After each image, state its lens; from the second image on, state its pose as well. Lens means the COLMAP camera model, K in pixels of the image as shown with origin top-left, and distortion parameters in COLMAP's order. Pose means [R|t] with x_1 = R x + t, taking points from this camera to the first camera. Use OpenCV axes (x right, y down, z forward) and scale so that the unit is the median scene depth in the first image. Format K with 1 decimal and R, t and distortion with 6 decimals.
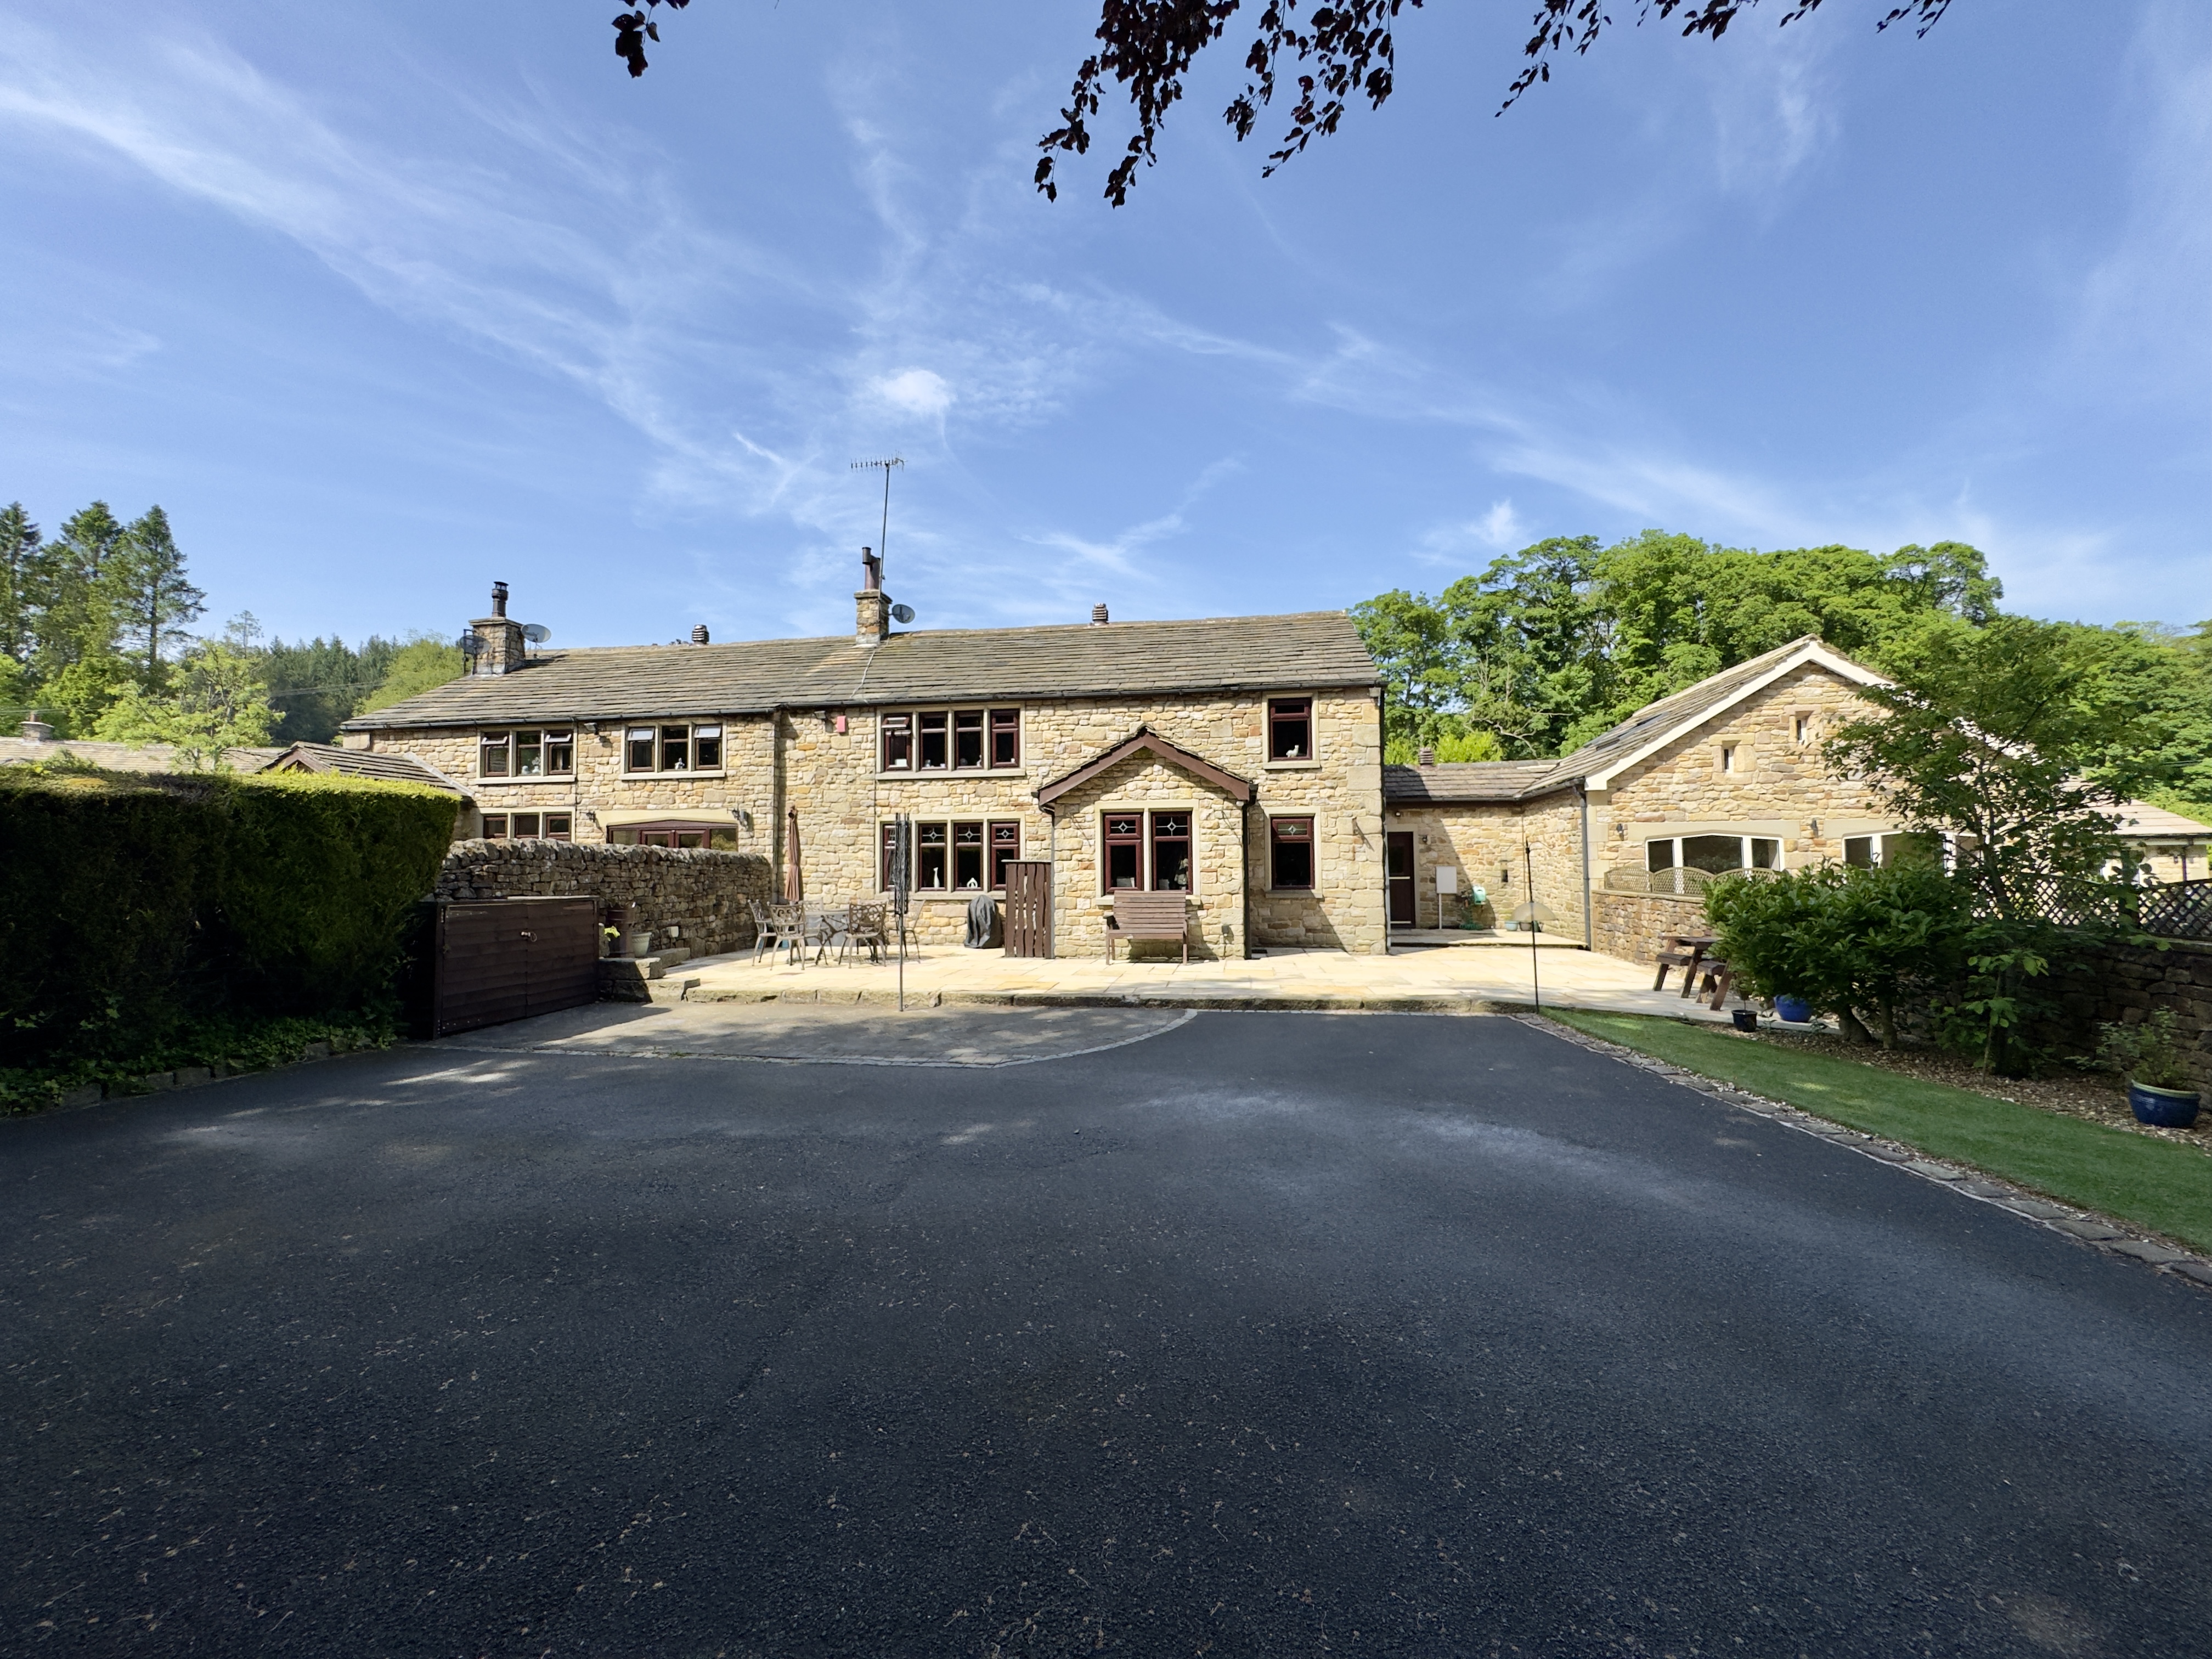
lens RADIAL K [[882.3, 0, 1107.2], [0, 882.3, 835.3], [0, 0, 1]] dist [-0.001840, 0.000046]
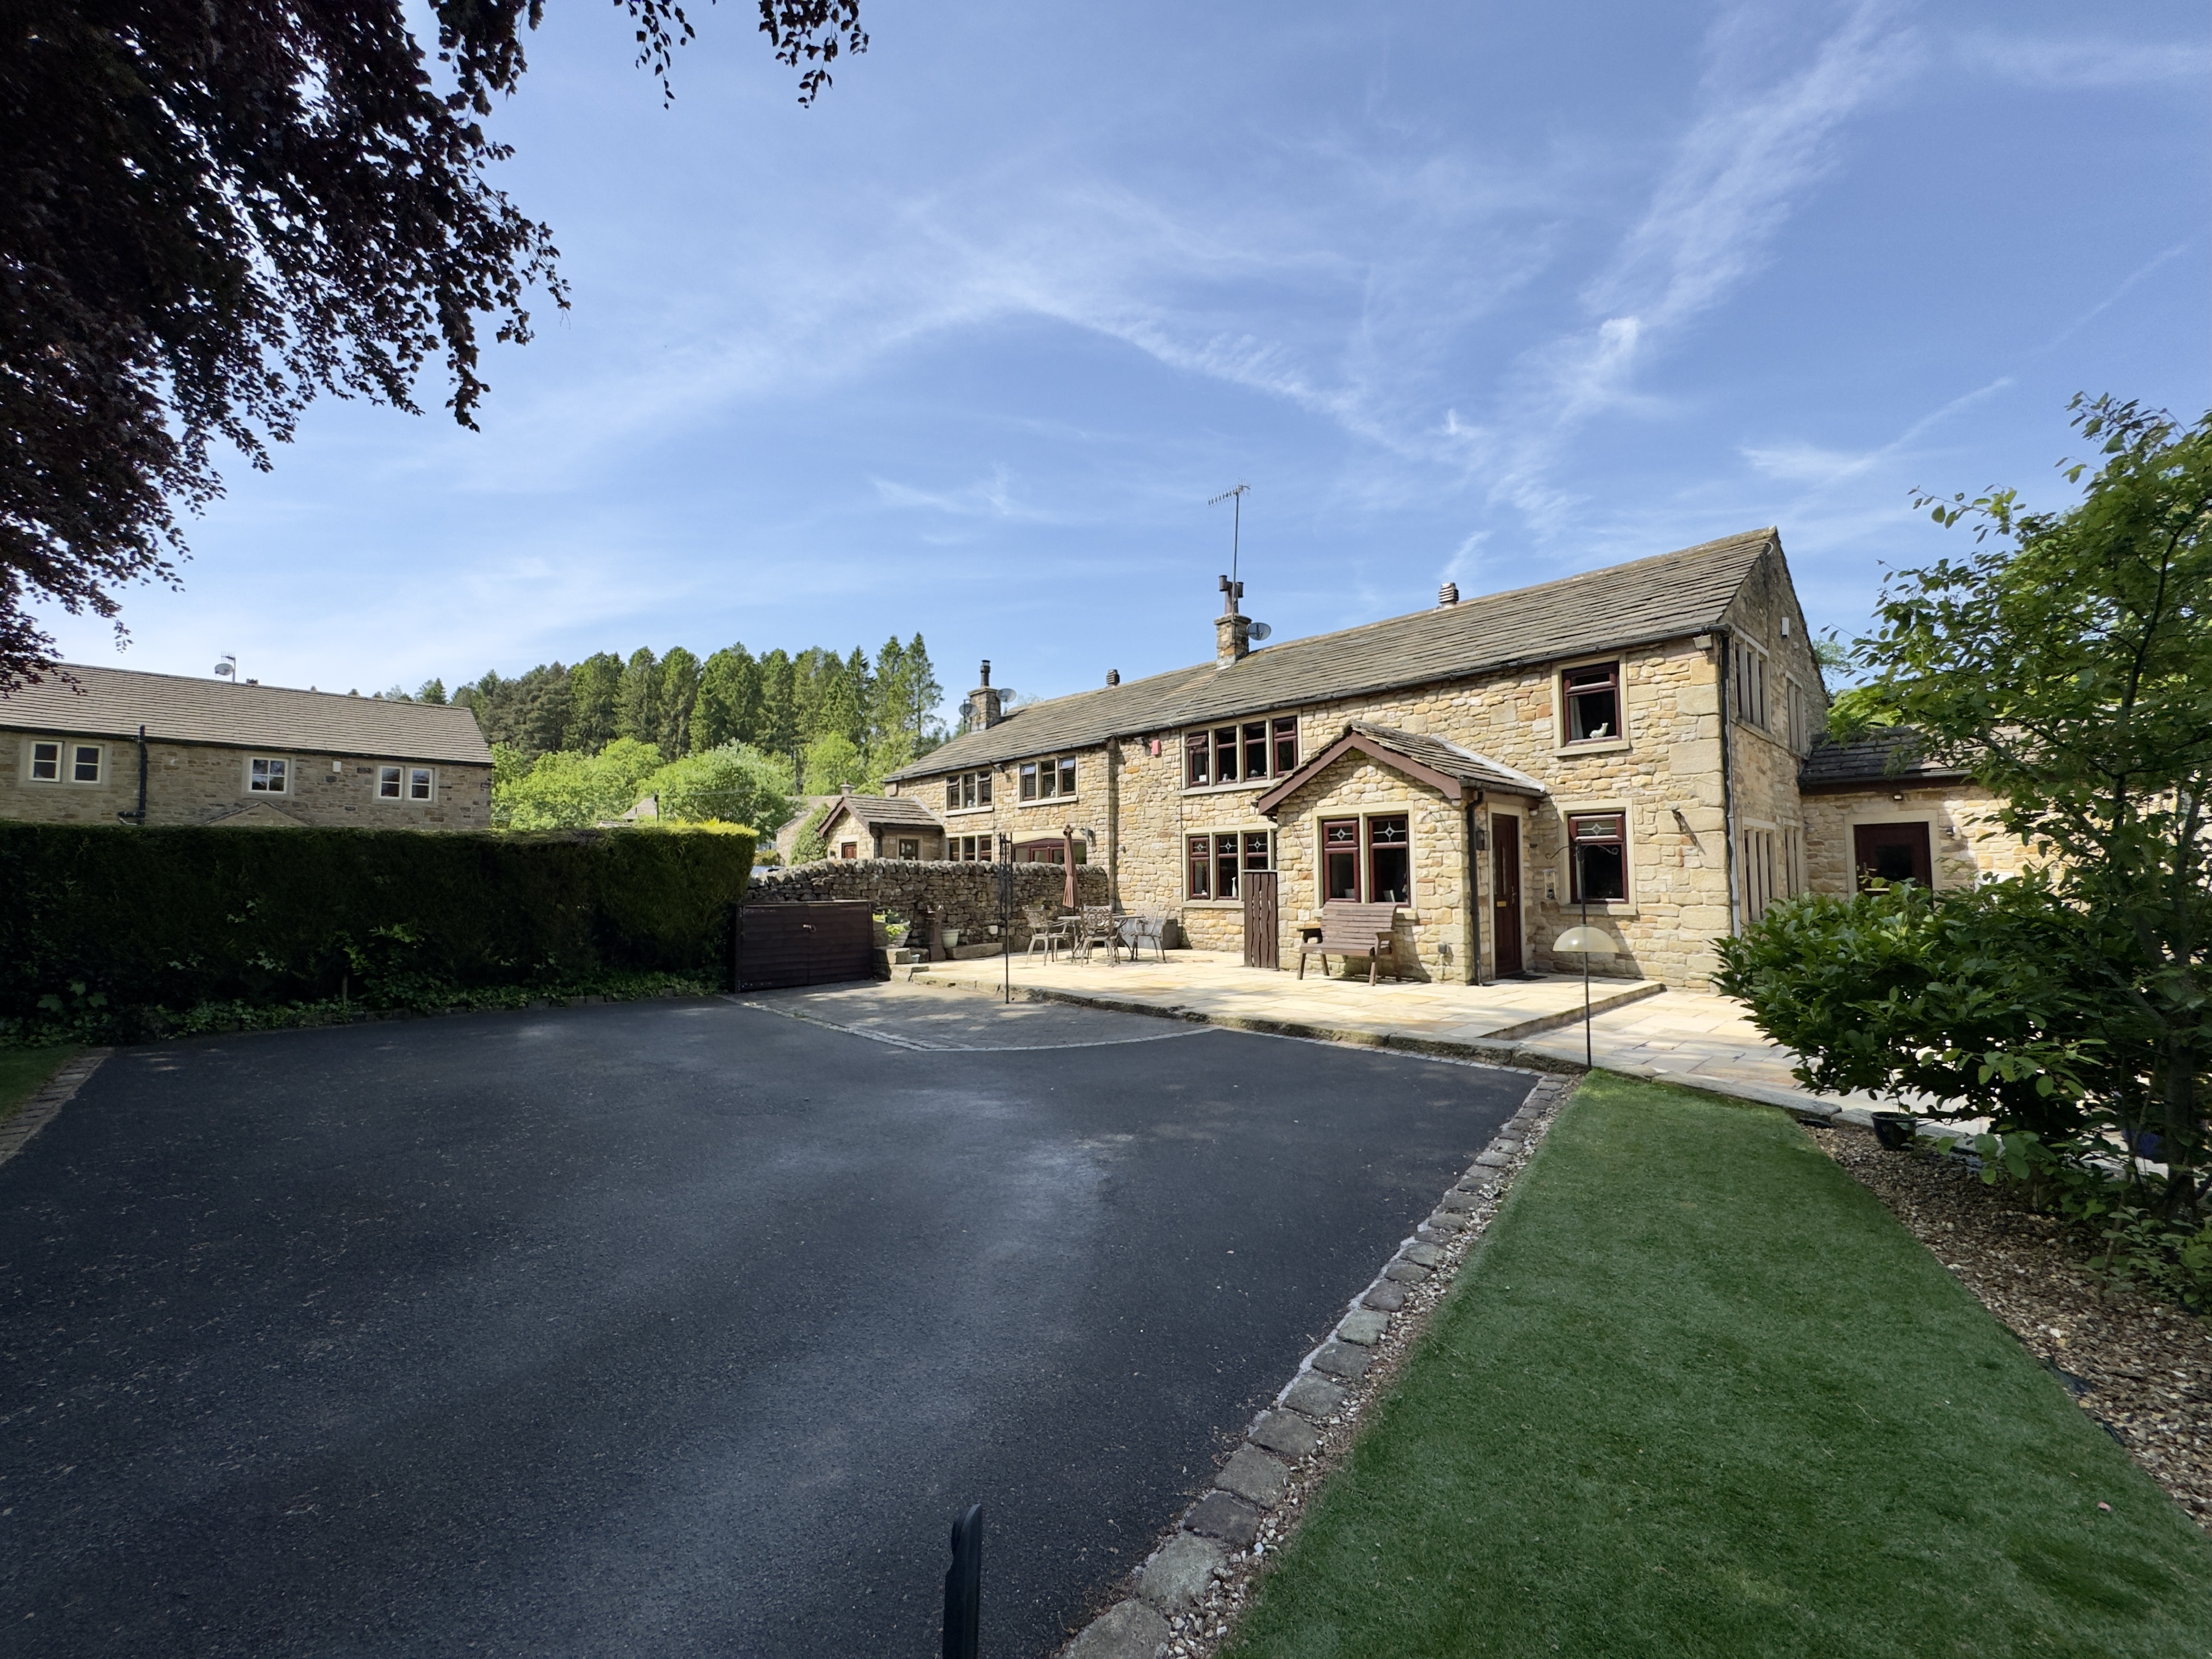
lens RADIAL K [[882.3, 0, 1102.2], [0, 882.3, 834.1], [0, 0, 1]] dist [-0.001840, 0.000046]
pose [[0.788950, -0.032066, -0.613621, 0.342189], [0.026966, 0.999482, -0.017559, 0.000058], [0.613866, -0.002694, 0.789406, 0.092171]]
